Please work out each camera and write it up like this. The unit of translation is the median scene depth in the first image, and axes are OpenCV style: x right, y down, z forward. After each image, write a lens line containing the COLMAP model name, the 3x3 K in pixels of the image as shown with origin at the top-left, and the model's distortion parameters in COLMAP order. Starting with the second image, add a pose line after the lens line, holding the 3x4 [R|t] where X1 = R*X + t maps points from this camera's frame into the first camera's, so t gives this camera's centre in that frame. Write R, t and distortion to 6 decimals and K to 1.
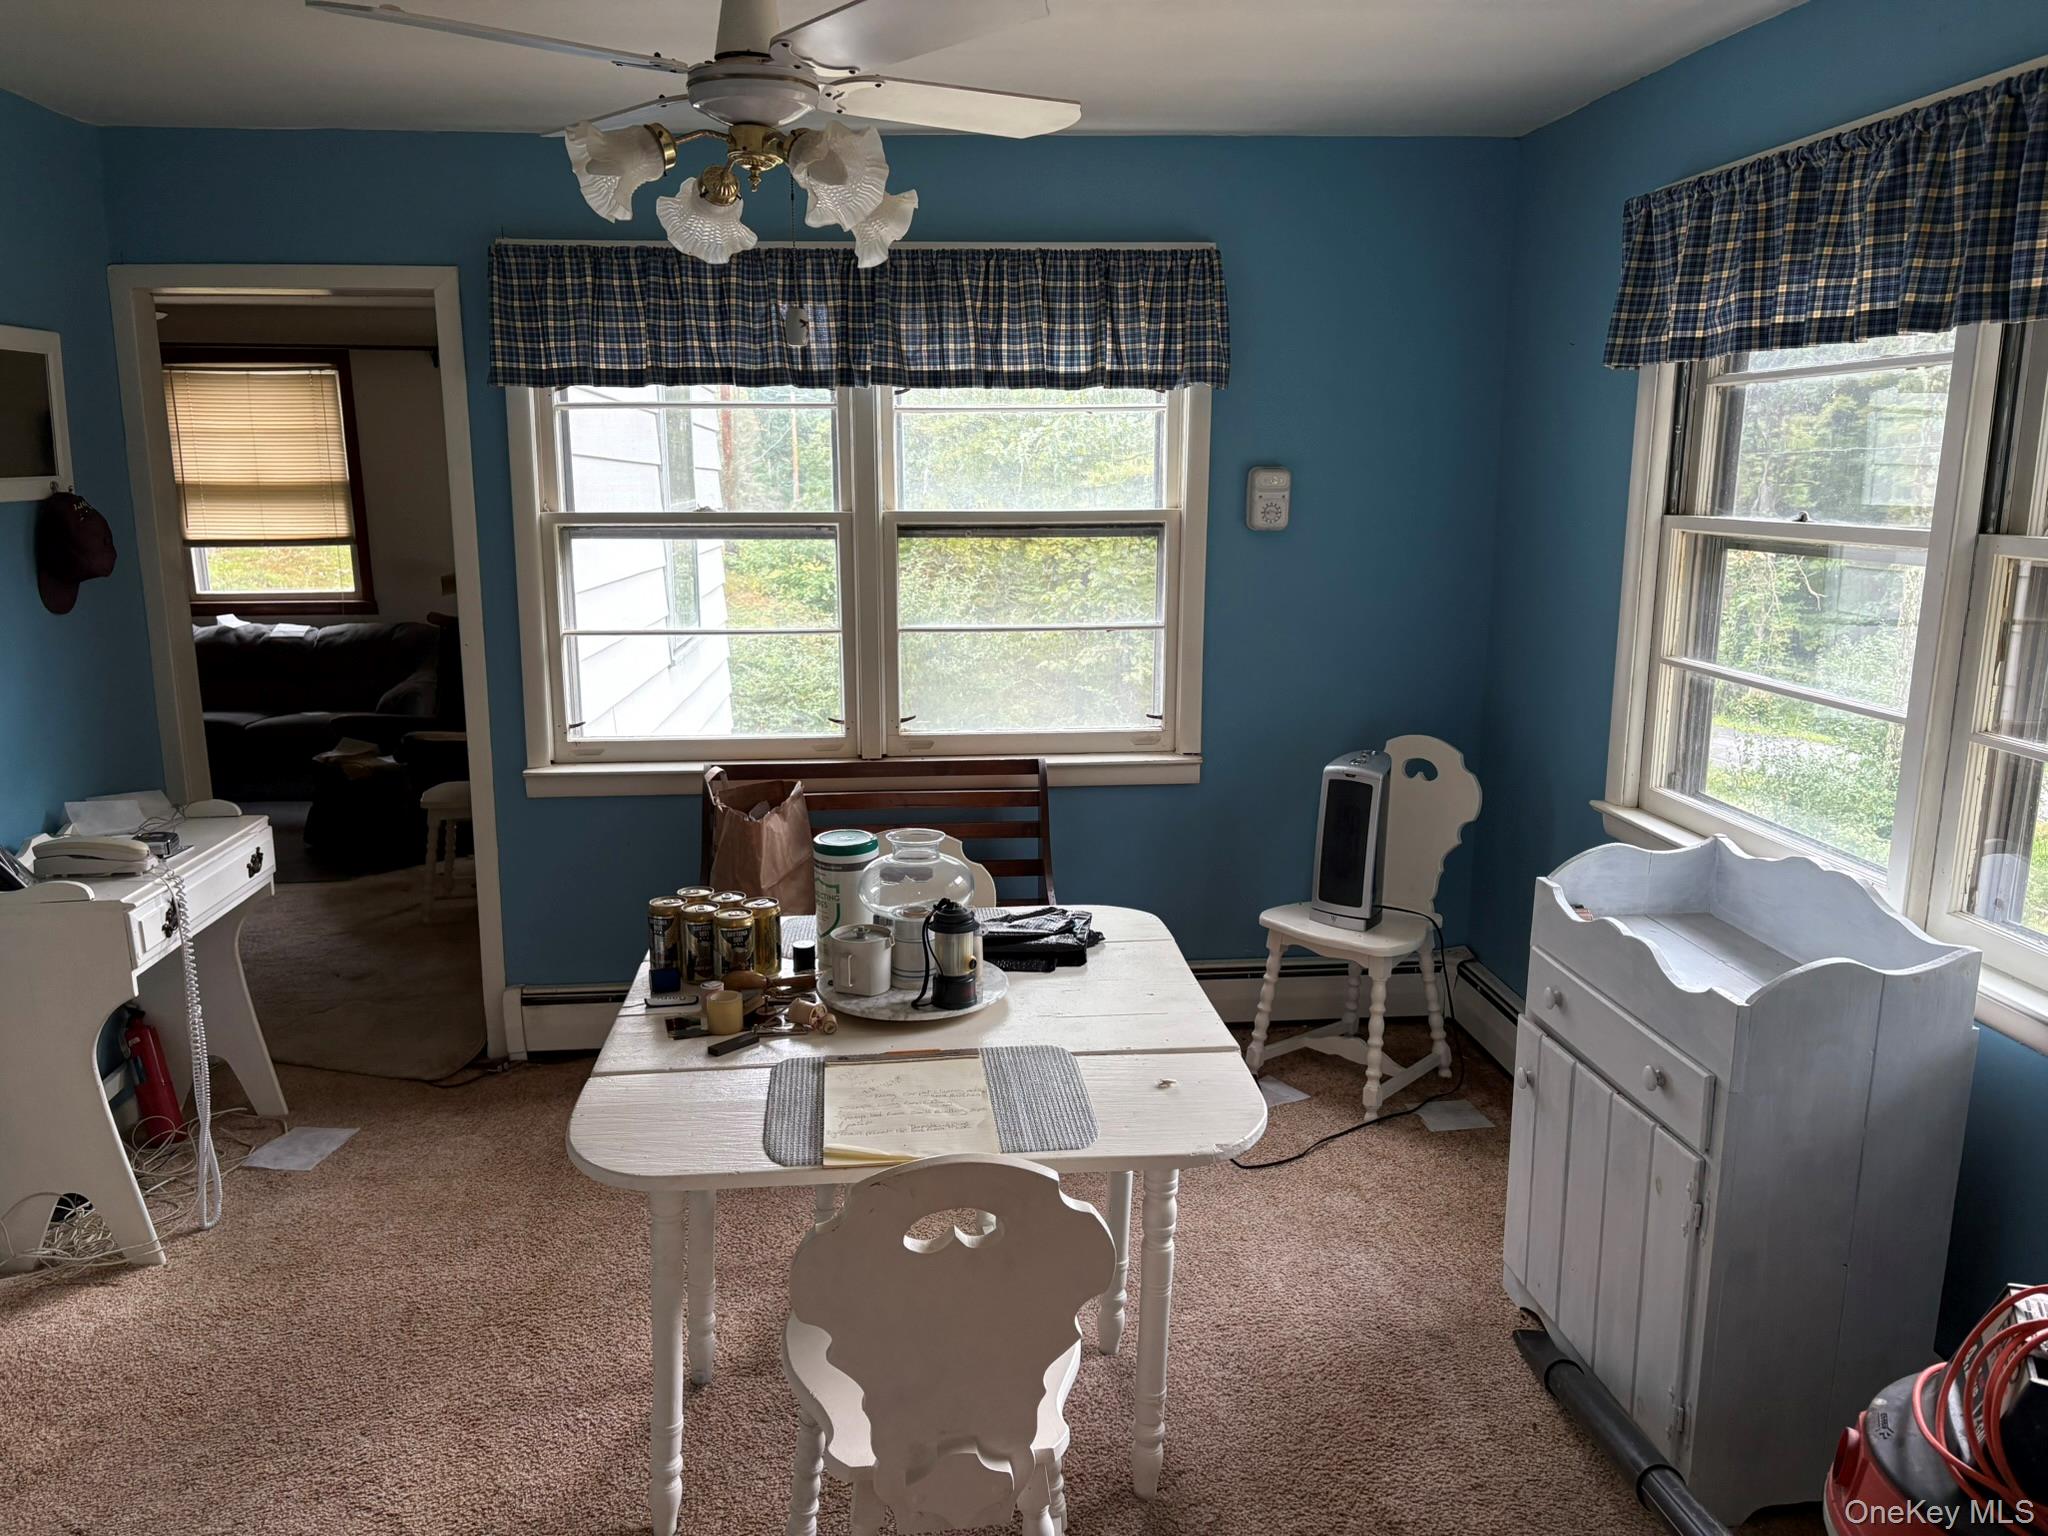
lens RADIAL K [[1539.5, 0, 1026.3], [0, 1539.5, 777.8], [0, 0, 1]] dist [0.004702, 0.001145]
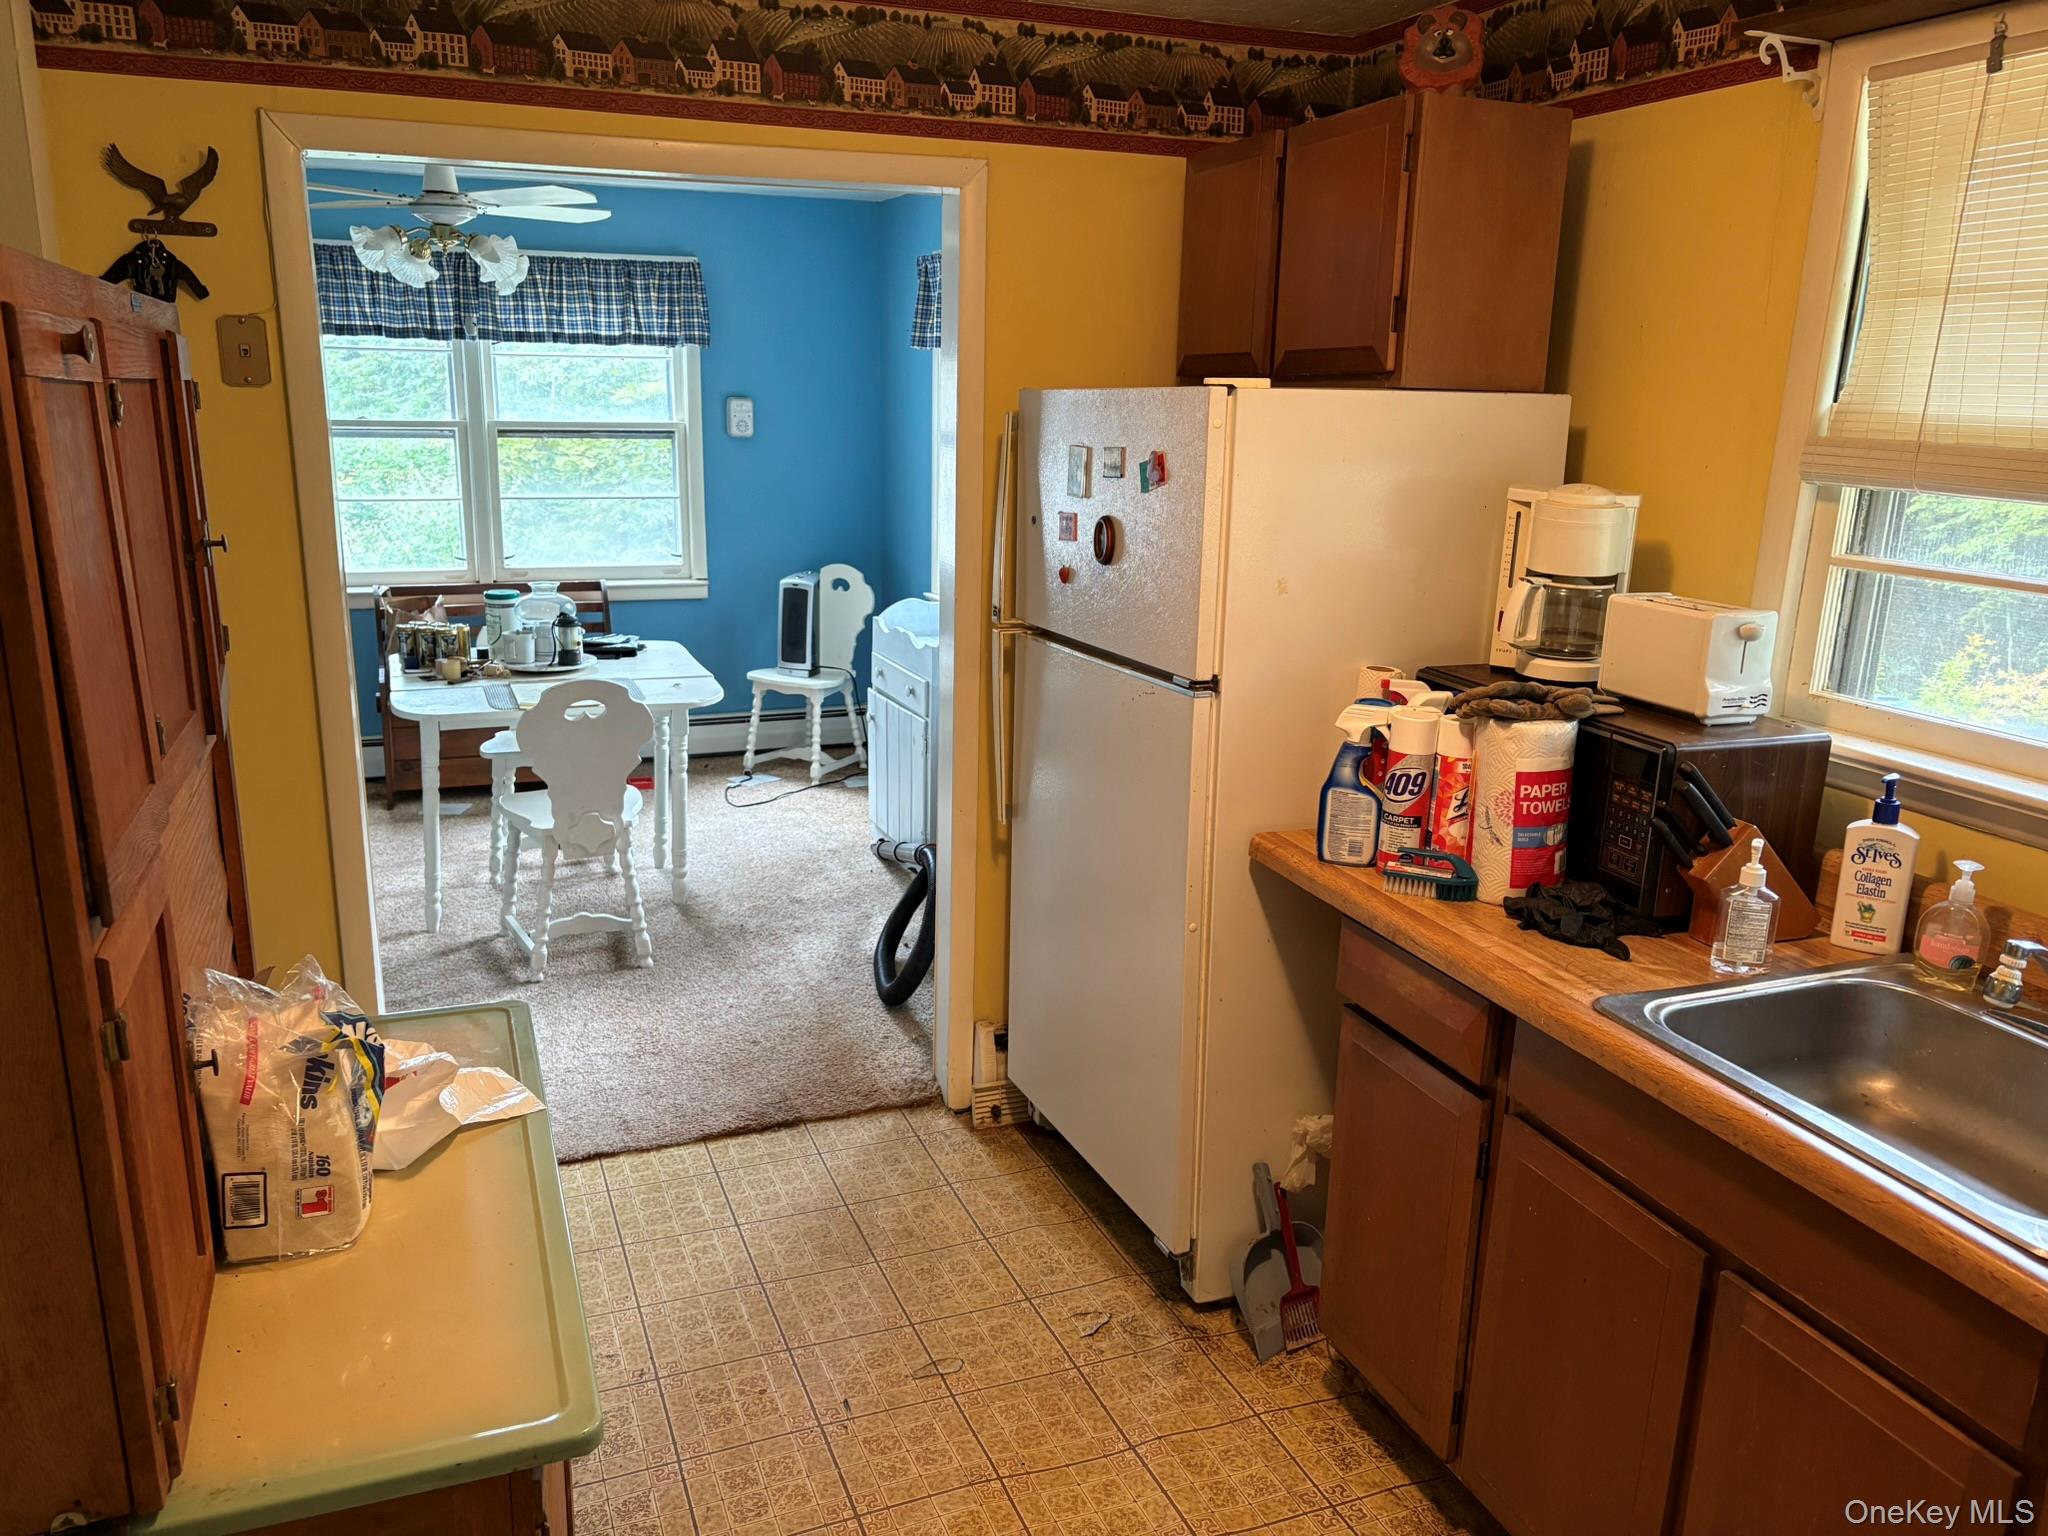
lens RADIAL K [[1485.1, 0, 1032.2], [0, 1485.1, 771.9], [0, 0, 1]] dist [0.006189, -0.002024]
pose [[0.954950, -0.053326, 0.291936, -0.026840], [0.037976, 0.997594, 0.057999, 0.118618], [-0.294327, -0.044299, 0.954678, -0.635070]]
